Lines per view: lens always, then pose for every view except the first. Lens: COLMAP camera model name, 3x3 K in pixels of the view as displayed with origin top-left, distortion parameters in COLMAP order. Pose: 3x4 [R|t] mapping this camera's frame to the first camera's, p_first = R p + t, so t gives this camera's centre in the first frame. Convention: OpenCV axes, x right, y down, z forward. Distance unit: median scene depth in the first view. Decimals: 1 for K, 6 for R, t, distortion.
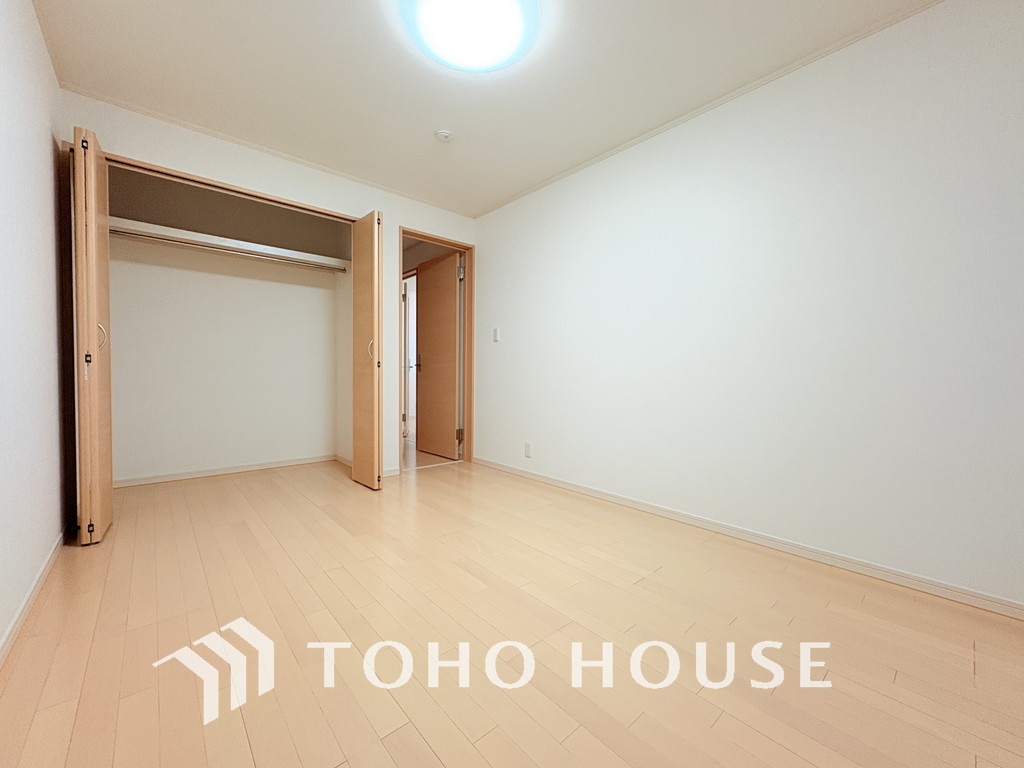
lens RADIAL K [[404.1, 0, 512.0], [0, 404.1, 384.0], [0, 0, 1]] dist [-0.001248, -0.000577]
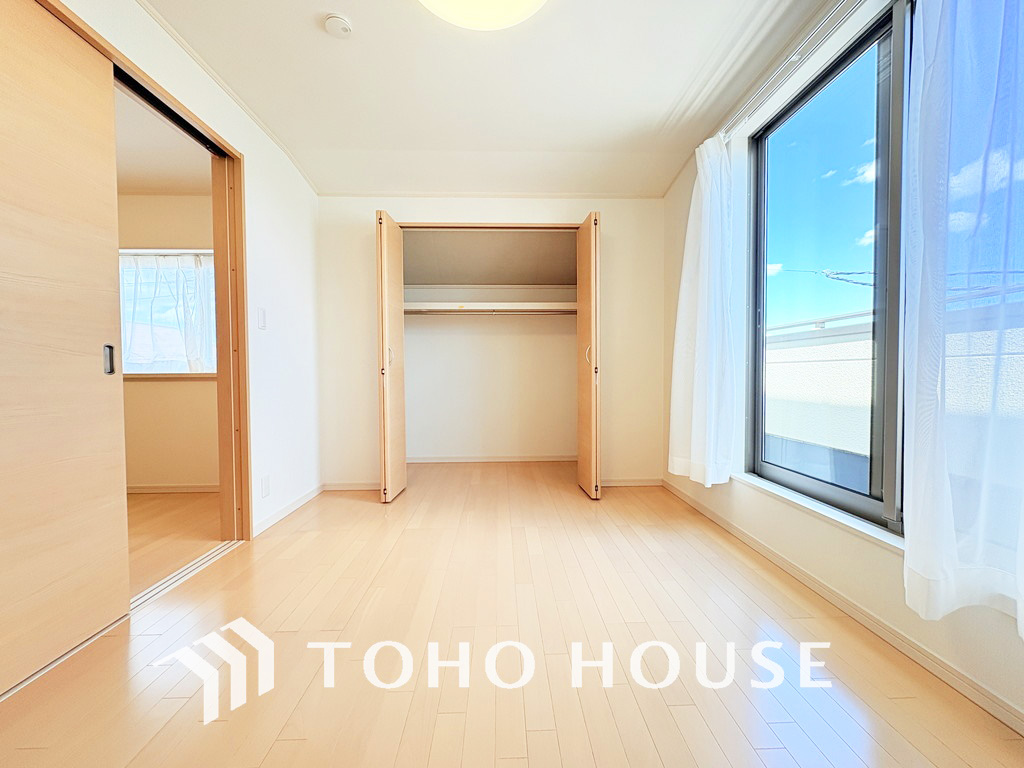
lens RADIAL K [[404.1, 0, 512.0], [0, 404.1, 384.0], [0, 0, 1]] dist [-0.001248, -0.000577]
pose [[0.769991, 0.009817, -0.637980, 0.135568], [-0.004859, 0.999943, 0.009522, -0.024814], [0.638037, -0.004232, 0.769994, 0.128783]]
